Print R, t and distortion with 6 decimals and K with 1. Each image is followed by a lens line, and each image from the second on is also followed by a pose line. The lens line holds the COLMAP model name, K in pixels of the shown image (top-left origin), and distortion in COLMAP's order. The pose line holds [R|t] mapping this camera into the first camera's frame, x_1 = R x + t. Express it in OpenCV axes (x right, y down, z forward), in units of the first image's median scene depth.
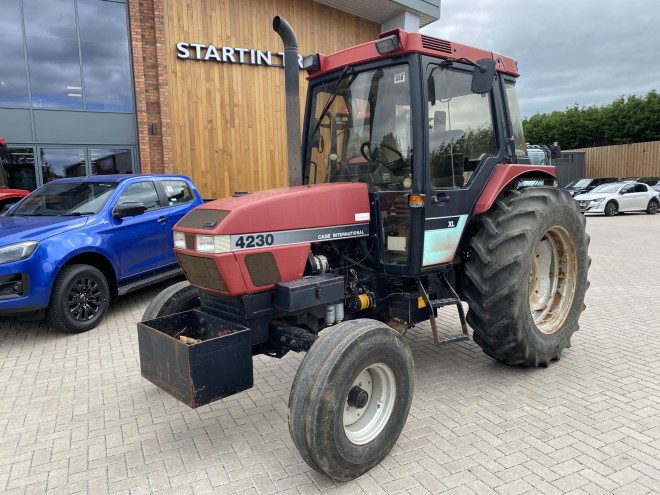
lens RADIAL K [[510.4, 0, 330.7], [0, 510.4, 250.6], [0, 0, 1]] dist [0.058921, -0.070670]
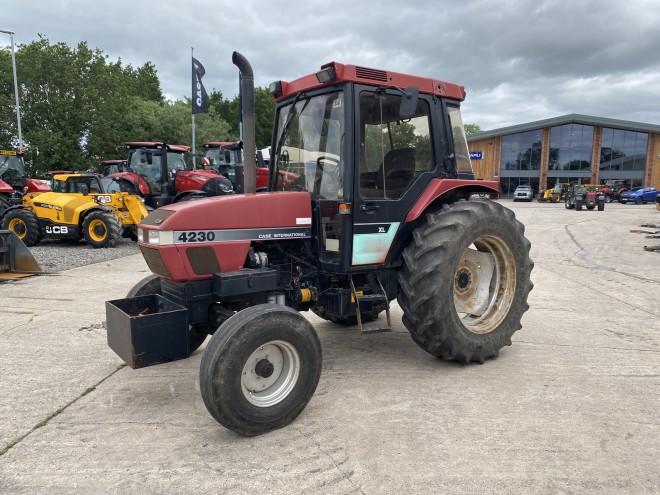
lens RADIAL K [[510.4, 0, 332.1], [0, 510.4, 248.7], [0, 0, 1]] dist [0.058921, -0.070670]
pose [[0.994028, 0.034361, -0.103572, 0.256484], [-0.037113, 0.999004, -0.024760, 0.023741], [0.102618, 0.028456, 0.994314, -0.149549]]
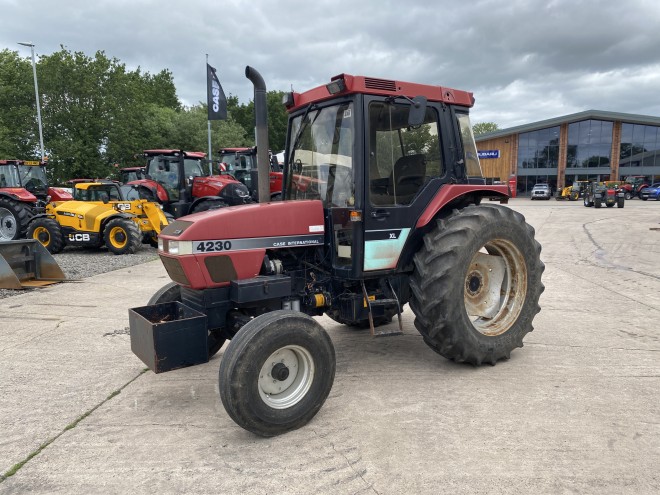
lens RADIAL K [[510.4, 0, 331.9], [0, 510.4, 252.6], [0, 0, 1]] dist [0.058921, -0.070670]
pose [[0.990497, 0.020142, -0.136052, 0.269978], [-0.022922, 0.999559, -0.018900, 0.012066], [0.135612, 0.021839, 0.990521, -0.184328]]
